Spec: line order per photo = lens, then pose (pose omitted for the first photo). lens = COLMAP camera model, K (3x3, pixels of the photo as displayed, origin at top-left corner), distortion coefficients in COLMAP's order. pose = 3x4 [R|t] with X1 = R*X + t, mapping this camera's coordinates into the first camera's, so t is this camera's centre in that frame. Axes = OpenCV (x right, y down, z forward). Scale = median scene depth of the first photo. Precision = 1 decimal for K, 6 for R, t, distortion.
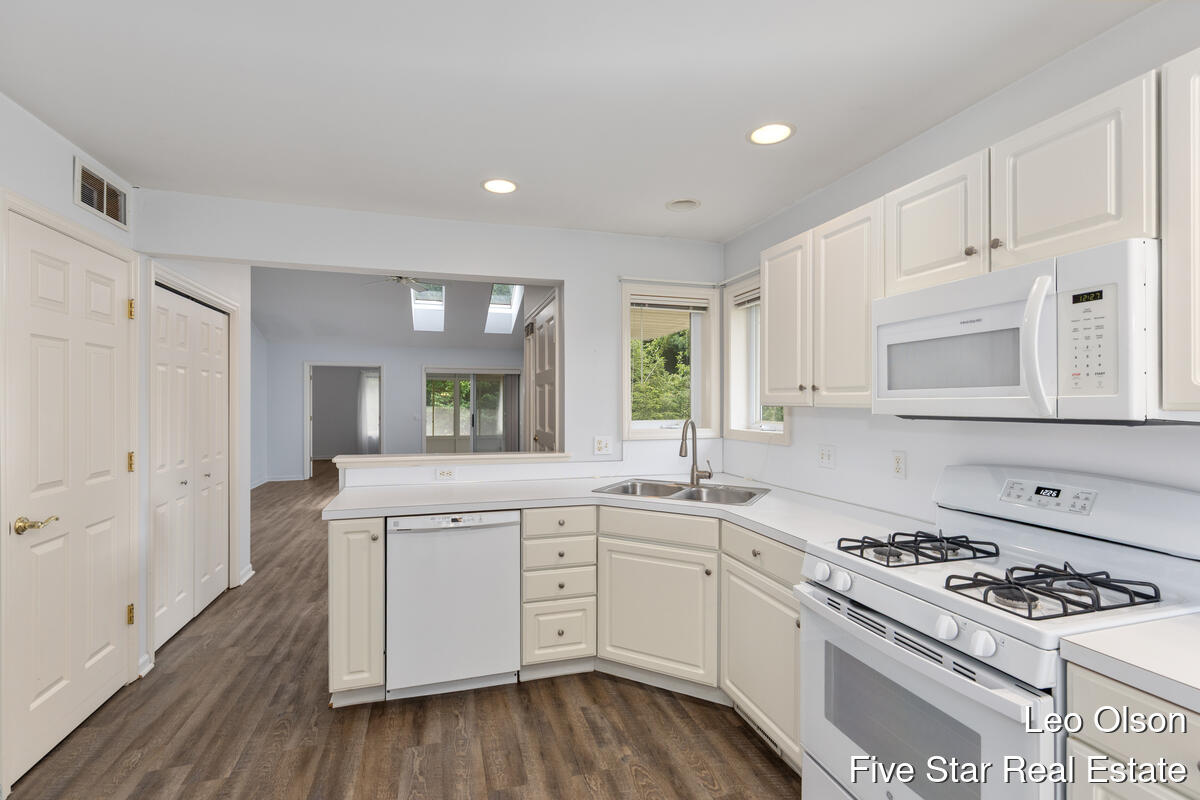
lens RADIAL K [[538.3, 0, 598.9], [0, 538.3, 398.1], [0, 0, 1]] dist [0.002045, 0.000726]
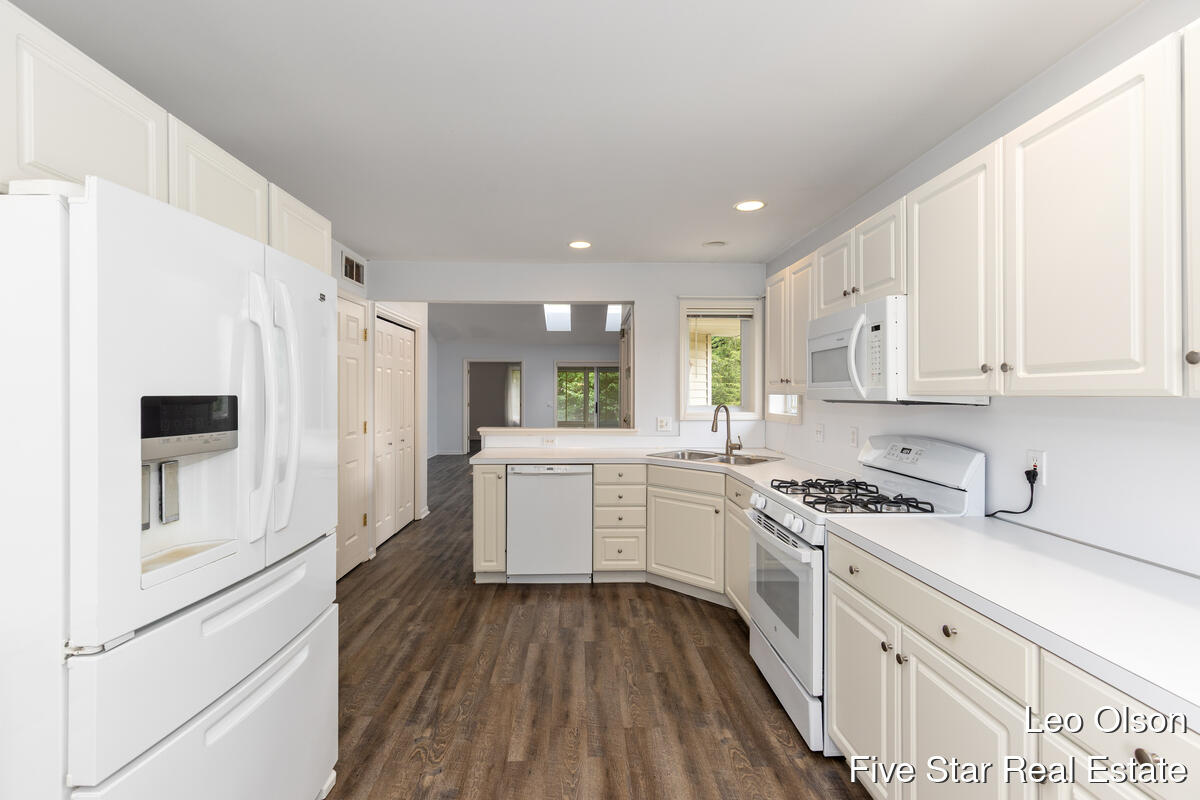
lens RADIAL K [[531.6, 0, 597.5], [0, 531.6, 381.7], [0, 0, 1]] dist [0.001217, 0.000135]
pose [[0.967148, -0.004213, -0.254178, 0.237903], [0.001208, 0.999928, -0.011979, -0.000643], [0.254210, 0.011278, 0.967083, -0.402412]]
